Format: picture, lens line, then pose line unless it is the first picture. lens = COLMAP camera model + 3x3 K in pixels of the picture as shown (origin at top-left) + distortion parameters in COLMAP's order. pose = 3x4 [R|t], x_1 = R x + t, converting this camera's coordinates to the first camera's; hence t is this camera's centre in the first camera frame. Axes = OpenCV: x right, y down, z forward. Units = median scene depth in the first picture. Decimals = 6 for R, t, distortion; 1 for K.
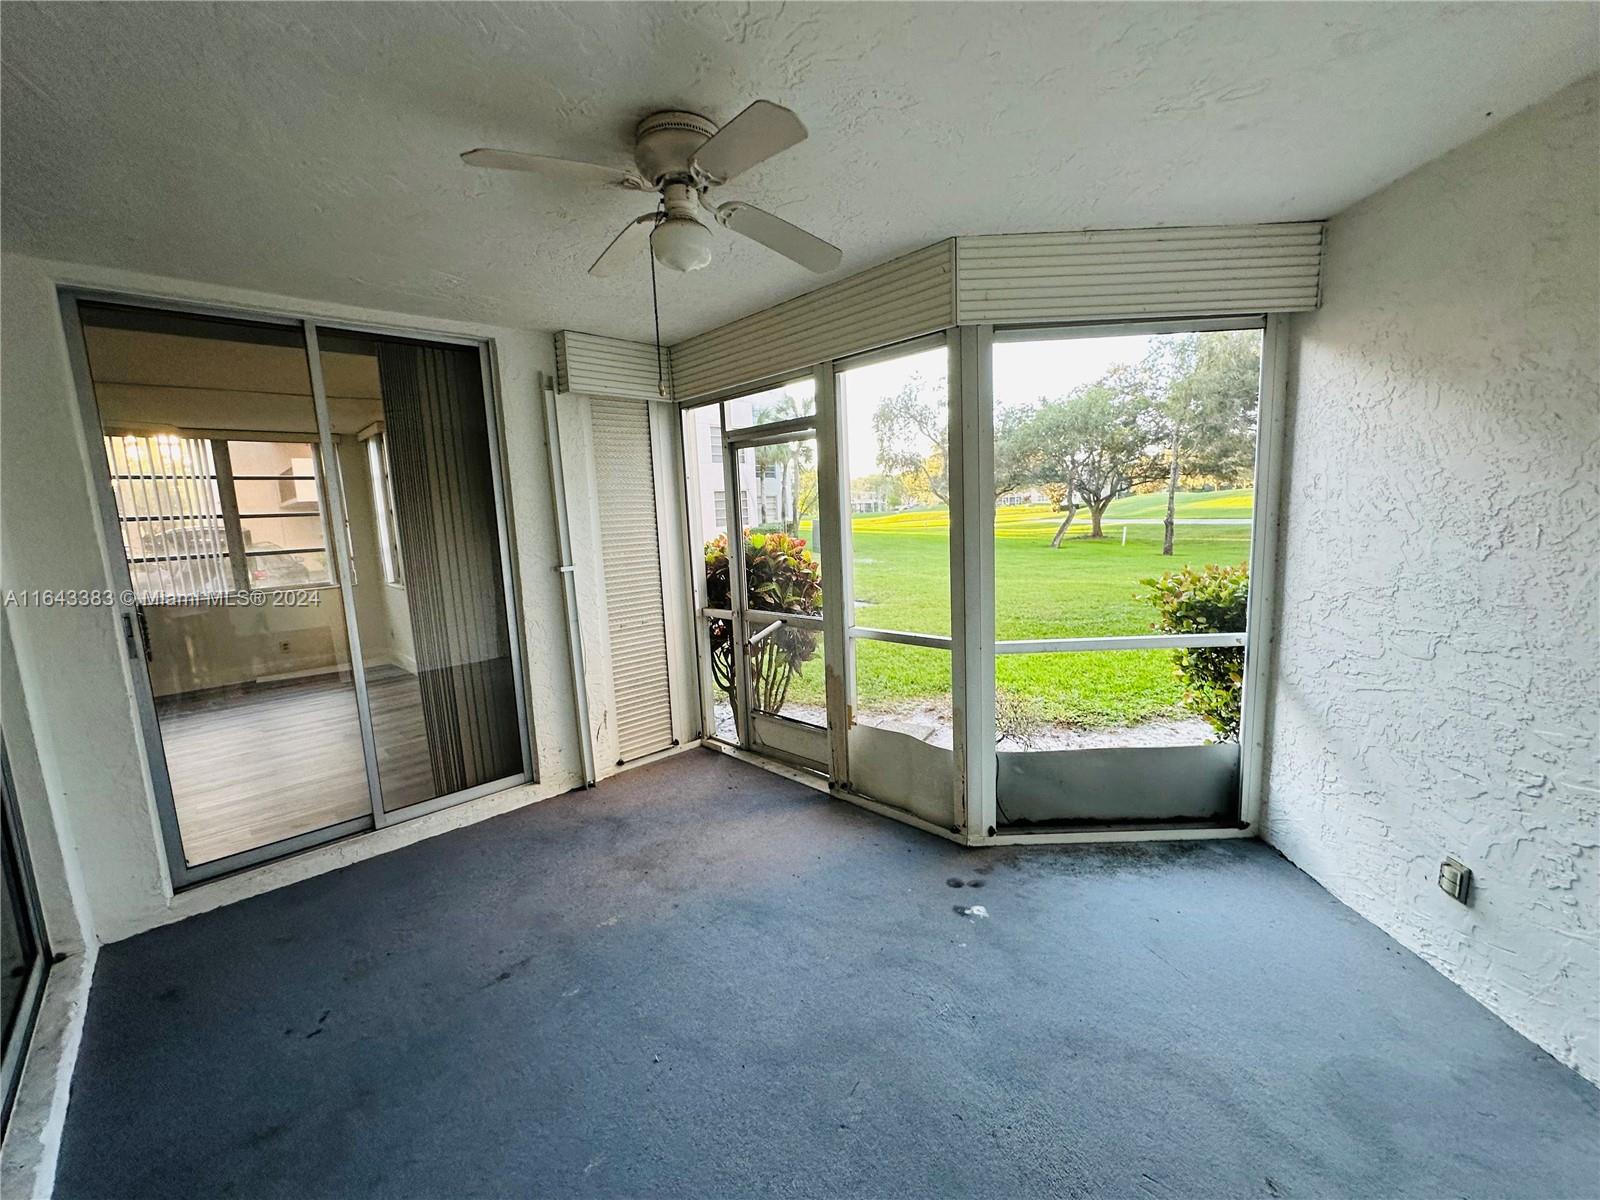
lens RADIAL K [[645.5, 0, 798.3], [0, 645.5, 599.9], [0, 0, 1]] dist [-0.003524, 0.001350]
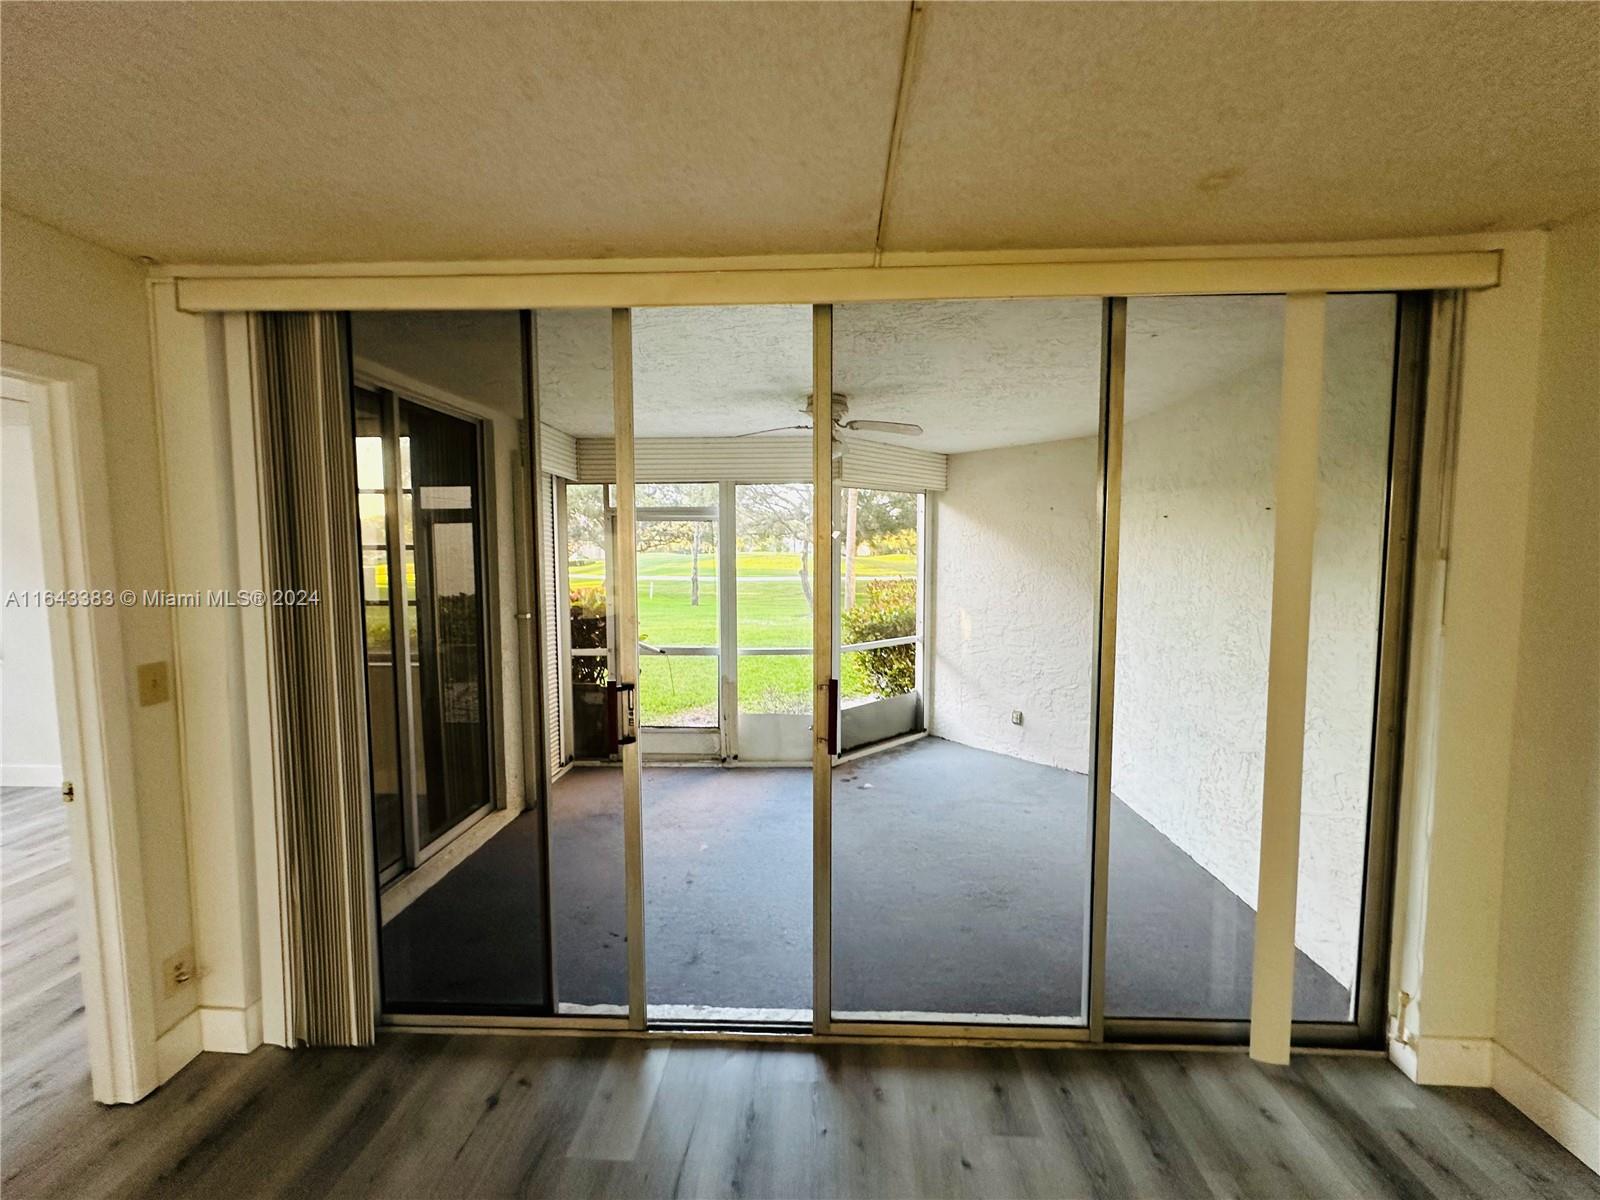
lens RADIAL K [[645.5, 0, 802.8], [0, 645.5, 600.0], [0, 0, 1]] dist [-0.003524, 0.001350]
pose [[0.720272, -0.010334, 0.693614, -1.014769], [0.068974, 0.996001, -0.056786, 0.030802], [-0.690254, 0.088743, 0.718105, -0.237683]]
